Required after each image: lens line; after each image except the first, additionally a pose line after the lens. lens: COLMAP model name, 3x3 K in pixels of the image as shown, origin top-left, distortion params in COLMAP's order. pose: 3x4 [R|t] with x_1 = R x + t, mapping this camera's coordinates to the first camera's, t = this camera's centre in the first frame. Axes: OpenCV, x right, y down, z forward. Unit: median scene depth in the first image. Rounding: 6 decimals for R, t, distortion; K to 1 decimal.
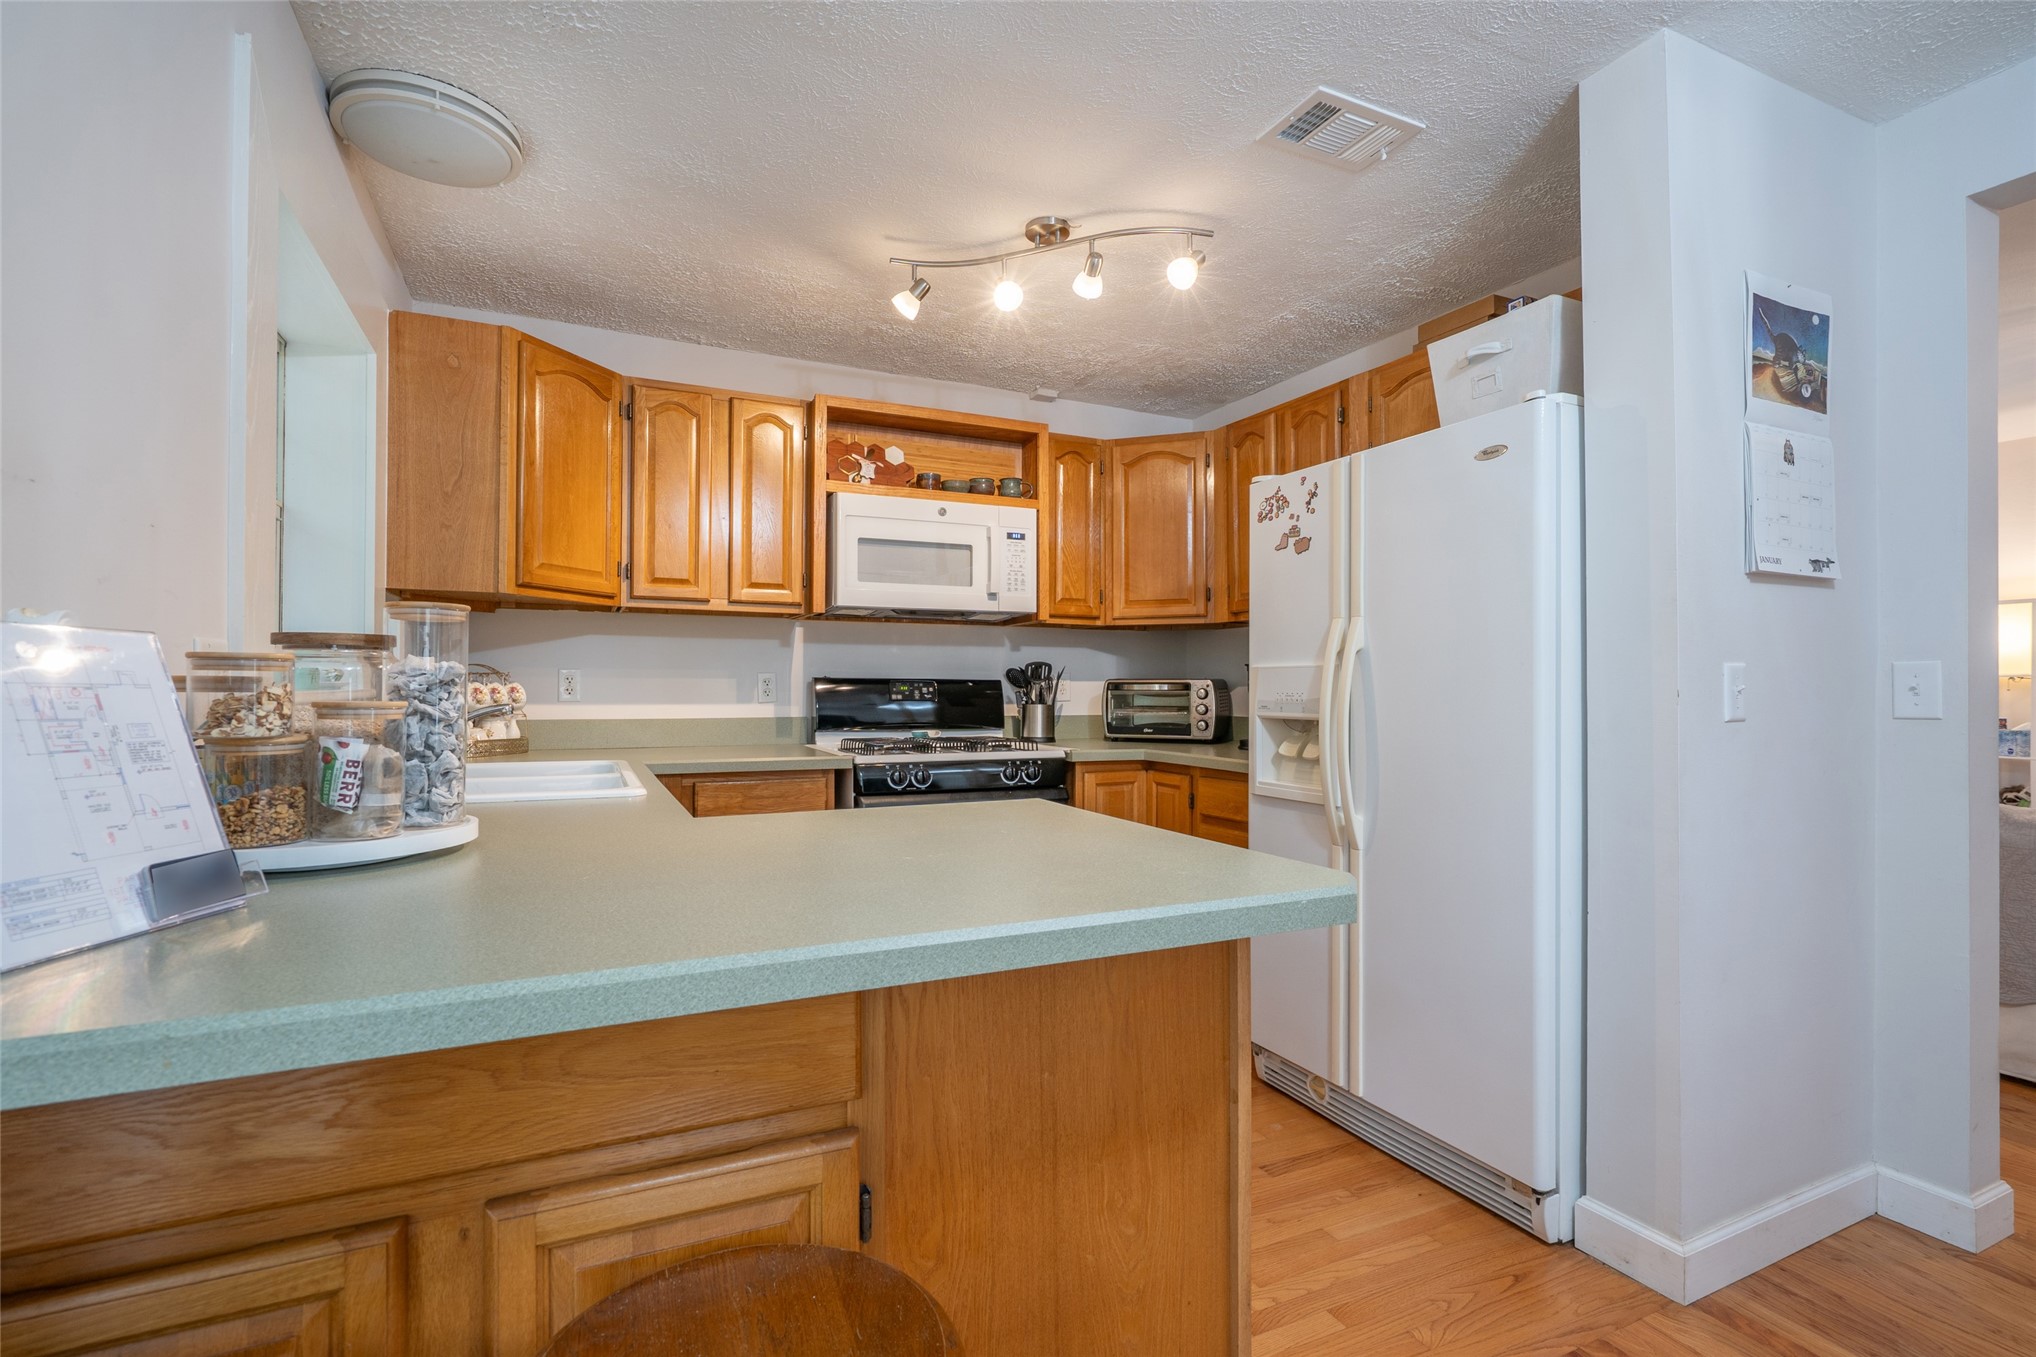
lens RADIAL K [[941.7, 0, 1008.6], [0, 941.7, 678.8], [0, 0, 1]] dist [-0.001052, -0.000309]
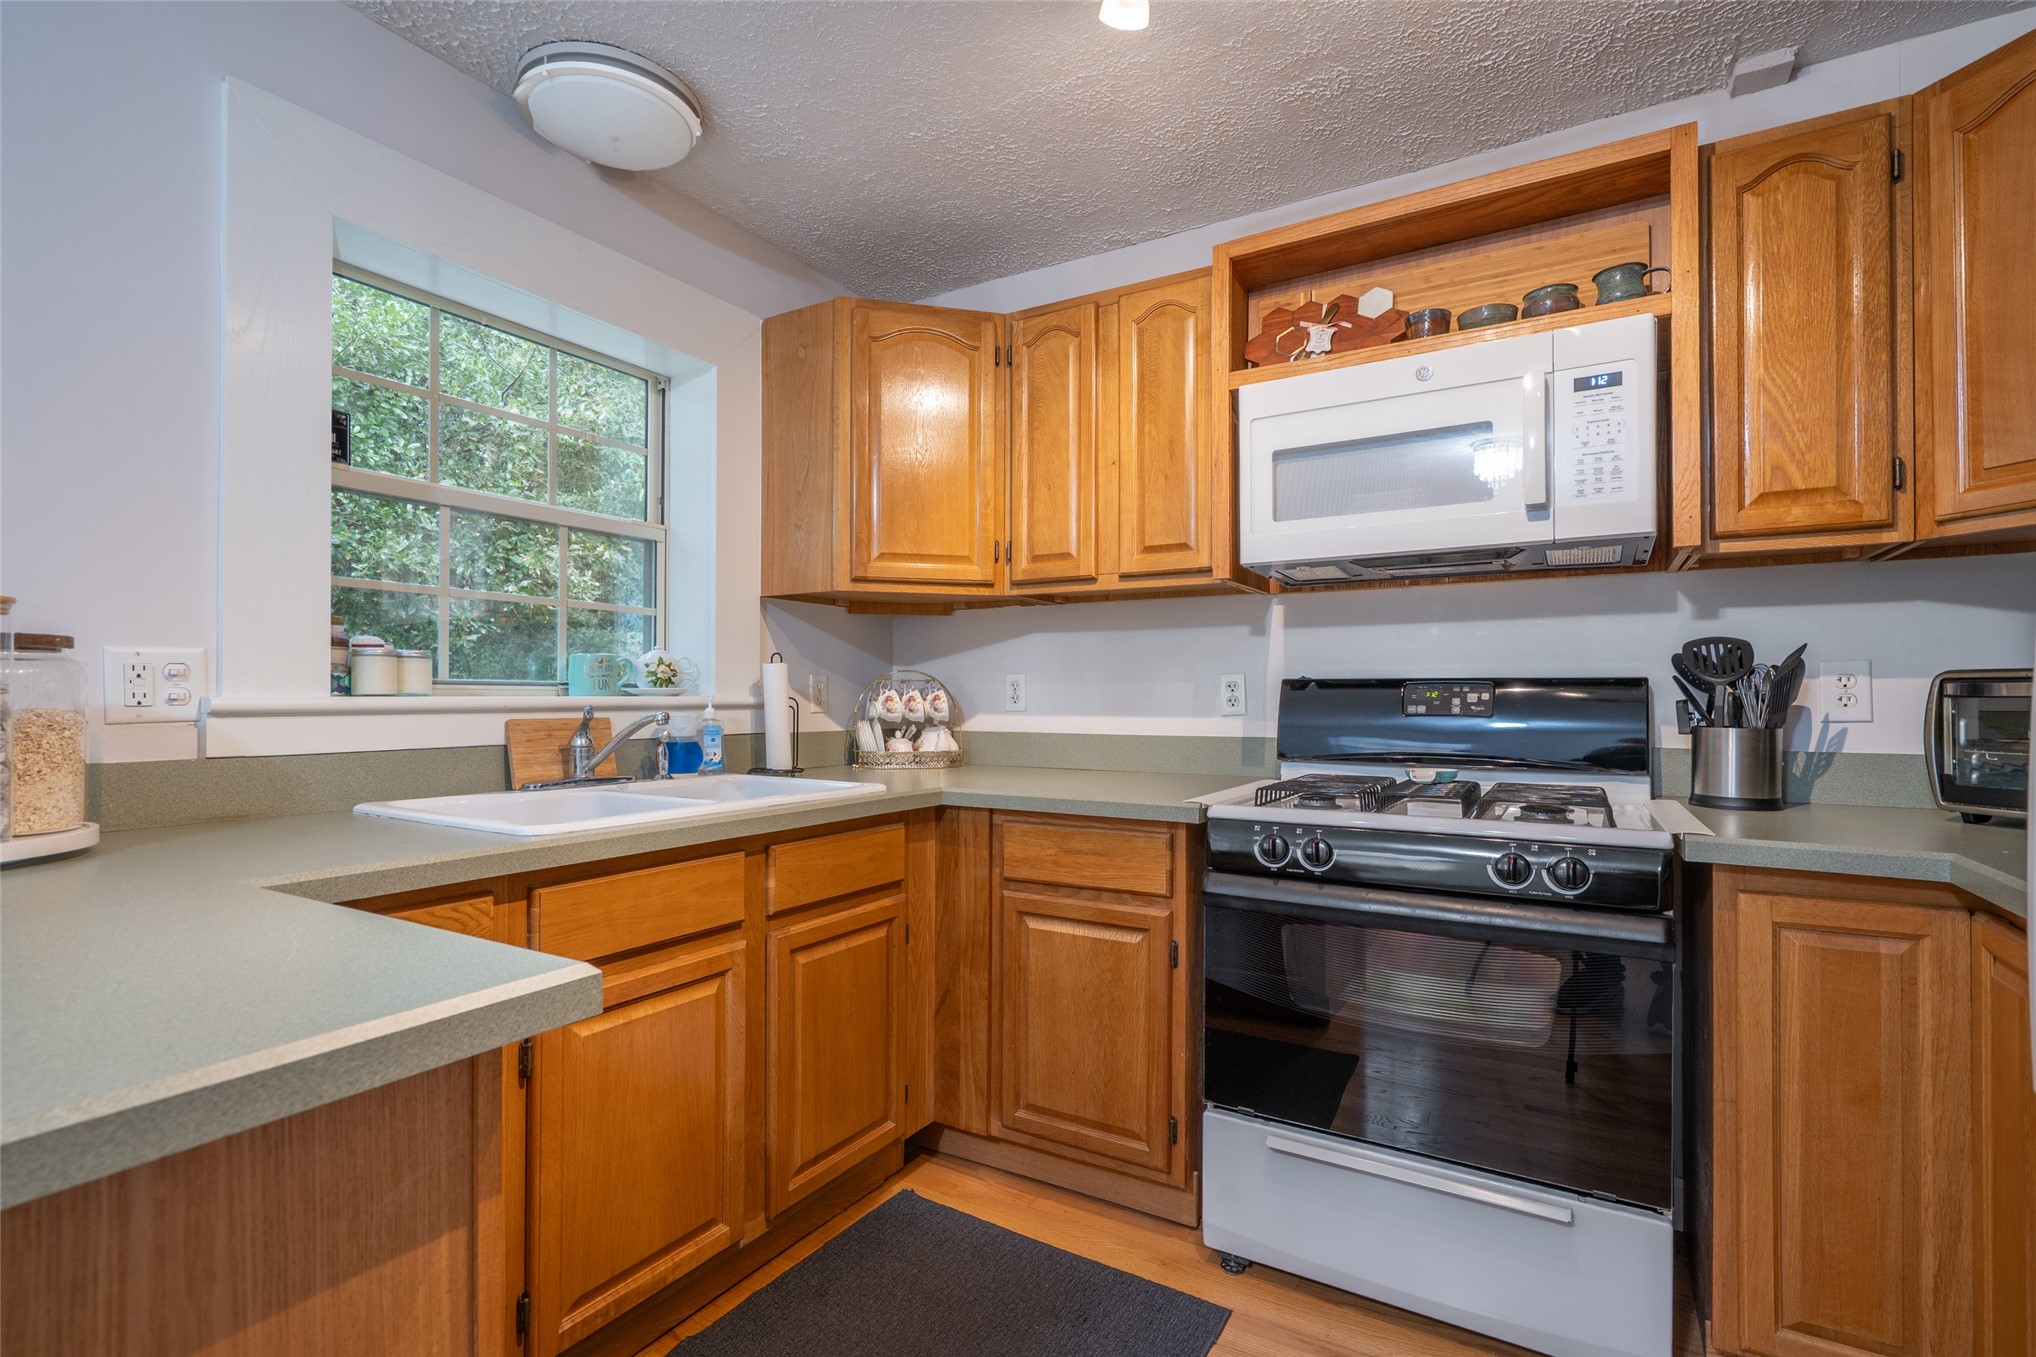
lens RADIAL K [[941.7, 0, 1024.5], [0, 941.7, 689.6], [0, 0, 1]] dist [-0.001052, -0.000309]
pose [[0.567692, -0.009432, -0.823187, 0.240920], [0.008408, 0.999949, -0.005660, 0.008552], [0.823198, -0.003708, 0.567742, 0.482235]]
